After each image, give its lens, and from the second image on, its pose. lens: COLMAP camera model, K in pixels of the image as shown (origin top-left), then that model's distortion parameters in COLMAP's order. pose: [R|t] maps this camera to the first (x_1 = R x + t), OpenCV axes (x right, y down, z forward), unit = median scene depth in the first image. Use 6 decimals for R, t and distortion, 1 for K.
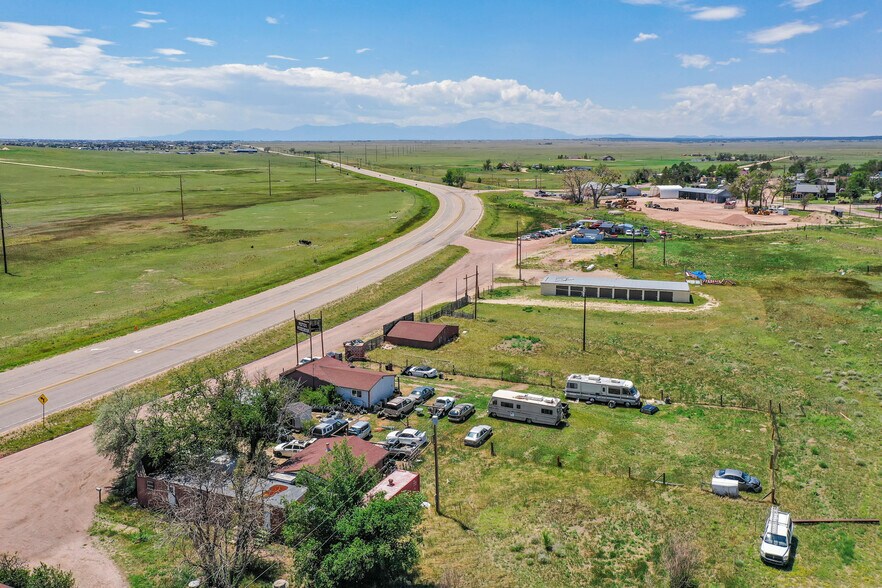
lens RADIAL K [[709.9, 0, 477.9], [0, 709.9, 243.7], [0, 0, 1]] dist [0.020663, 0.007417]
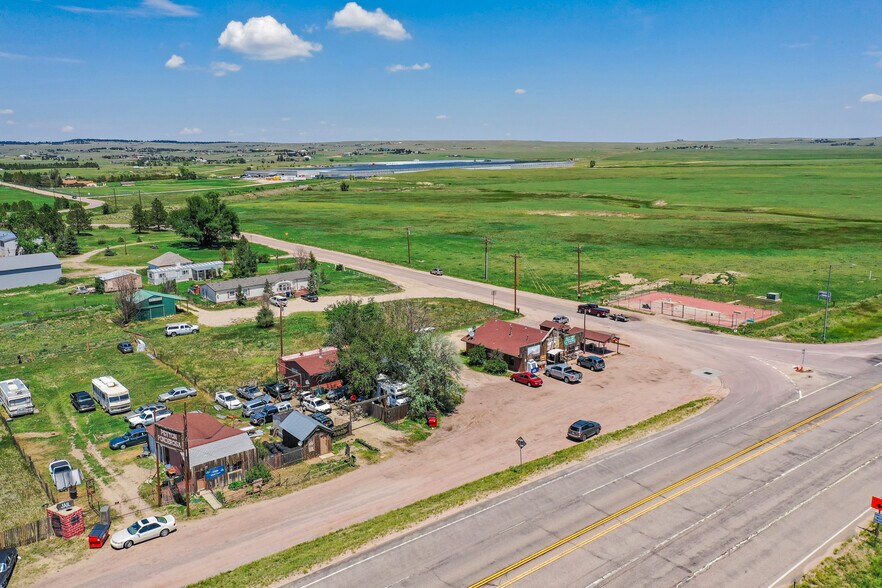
lens RADIAL K [[696.4, 0, 422.7], [0, 696.4, 306.6], [0, 0, 1]] dist [0.029372, 0.001746]
pose [[-0.873831, -0.094893, 0.476880, -0.235821], [0.080656, 0.938895, 0.334620, -0.058795], [-0.479493, 0.330865, -0.812782, 0.448041]]
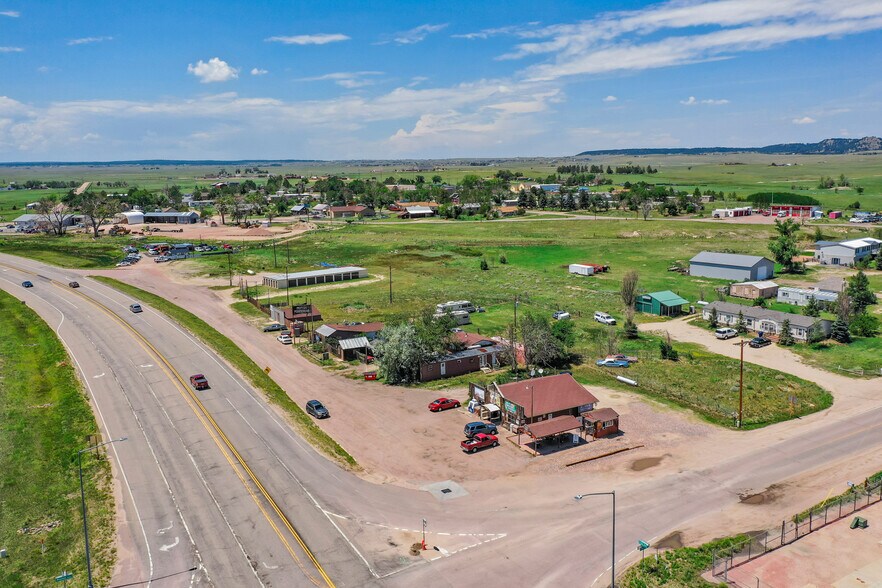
lens RADIAL K [[698.8, 0, 451.9], [0, 698.8, 316.0], [0, 0, 1]] dist [0.026632, 0.001898]
pose [[0.585372, -0.183457, 0.789736, -0.387871], [0.129925, 0.982701, 0.131980, -0.005294], [-0.800287, 0.025349, 0.599081, -0.028009]]
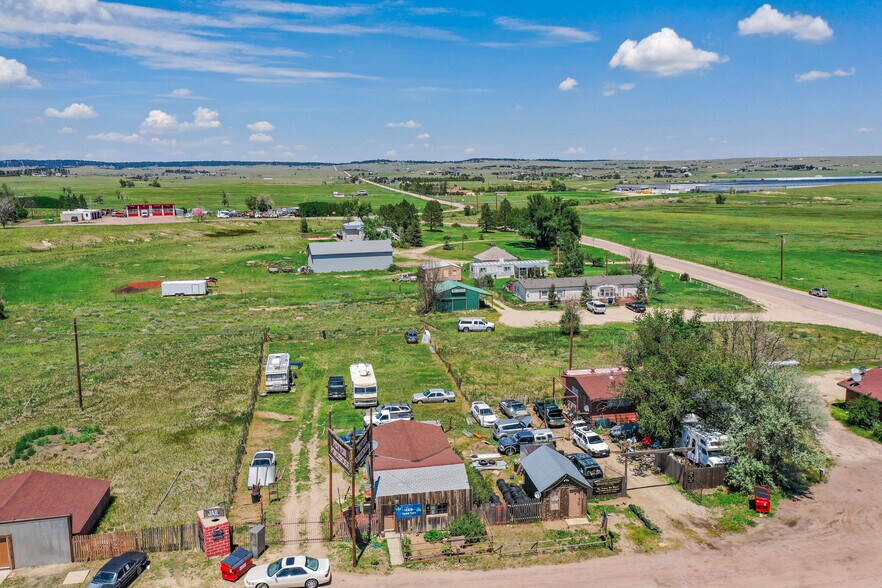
lens RADIAL K [[702.2, 0, 441.0], [0, 702.2, 294.0], [0, 0, 1]] dist [0.027095, 0.003683]
pose [[-0.537714, -0.139623, 0.831486, -0.208044], [0.123947, 0.962388, 0.241759, -0.026181], [-0.833967, 0.233057, -0.500184, 0.380051]]
